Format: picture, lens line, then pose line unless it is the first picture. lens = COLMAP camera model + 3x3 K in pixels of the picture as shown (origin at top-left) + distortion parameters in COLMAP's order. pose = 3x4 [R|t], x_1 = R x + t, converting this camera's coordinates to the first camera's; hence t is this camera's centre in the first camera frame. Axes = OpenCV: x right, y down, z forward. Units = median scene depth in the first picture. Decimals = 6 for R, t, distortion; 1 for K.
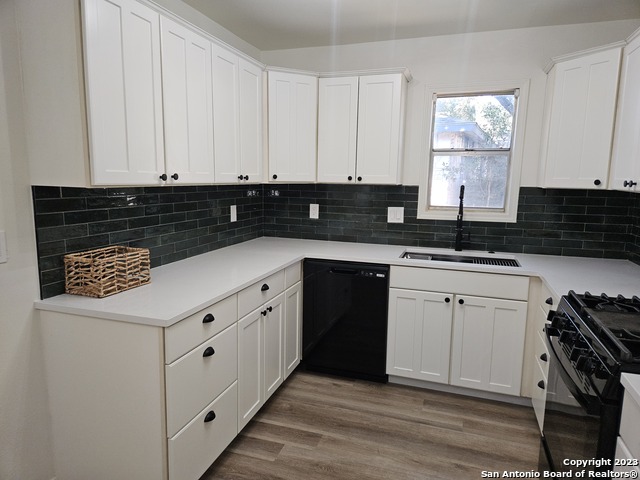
lens RADIAL K [[427.8, 0, 317.3], [0, 427.8, 242.5], [0, 0, 1]] dist [0.083825, -0.077229]
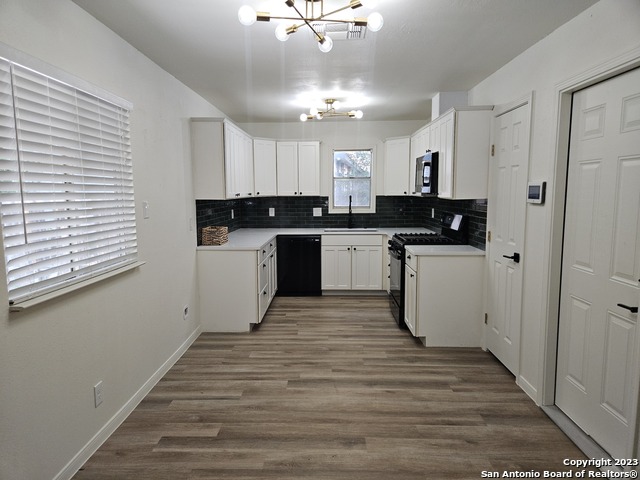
lens RADIAL K [[427.7, 0, 312.1], [0, 427.7, 246.4], [0, 0, 1]] dist [0.081710, -0.000149]
pose [[0.958944, -0.059315, 0.277324, -0.413351], [0.065339, 0.997785, -0.012524, 0.121453], [-0.275967, 0.030130, 0.960695, -0.887507]]
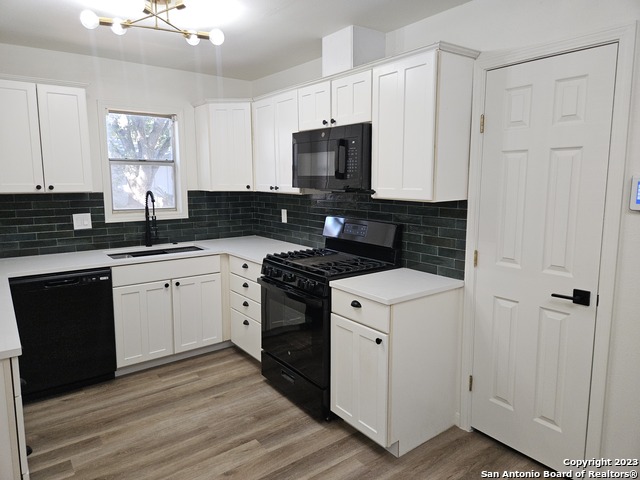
lens RADIAL K [[428.9, 0, 320.8], [0, 428.9, 236.6], [0, 0, 1]] dist [0.085233, -0.080721]
pose [[0.565358, -0.128052, 0.814845, -0.386516], [0.135148, 0.988906, 0.061637, -0.017689], [-0.813698, 0.075277, 0.576393, -0.062183]]
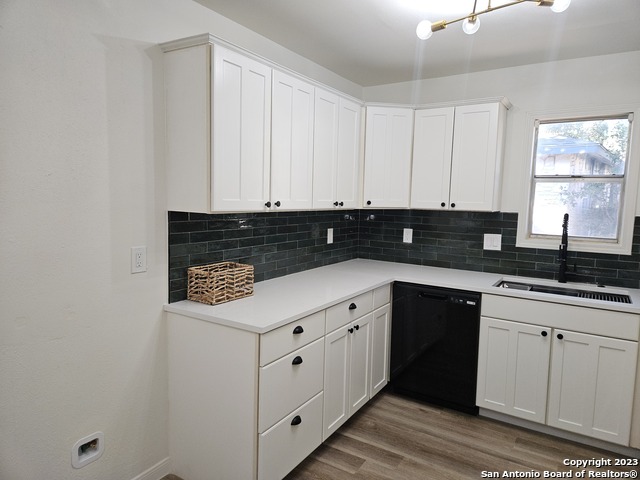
lens RADIAL K [[428.9, 0, 320.8], [0, 428.9, 236.6], [0, 0, 1]] dist [0.085233, -0.080721]
pose [[0.971545, 0.028912, -0.235083, 0.038392], [-0.043599, 0.997392, -0.057517, -0.002887], [0.232807, 0.066130, 0.970272, -0.056934]]
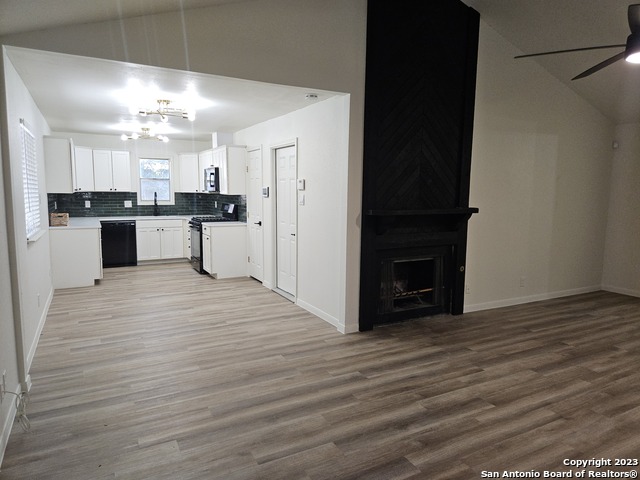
lens RADIAL K [[428.9, 0, 320.8], [0, 428.9, 236.6], [0, 0, 1]] dist [0.085233, -0.080721]
pose [[0.685737, -0.089475, 0.722329, -0.987736], [0.113598, 0.993410, 0.015210, 0.235049], [-0.718930, 0.071626, 0.691382, -1.697975]]
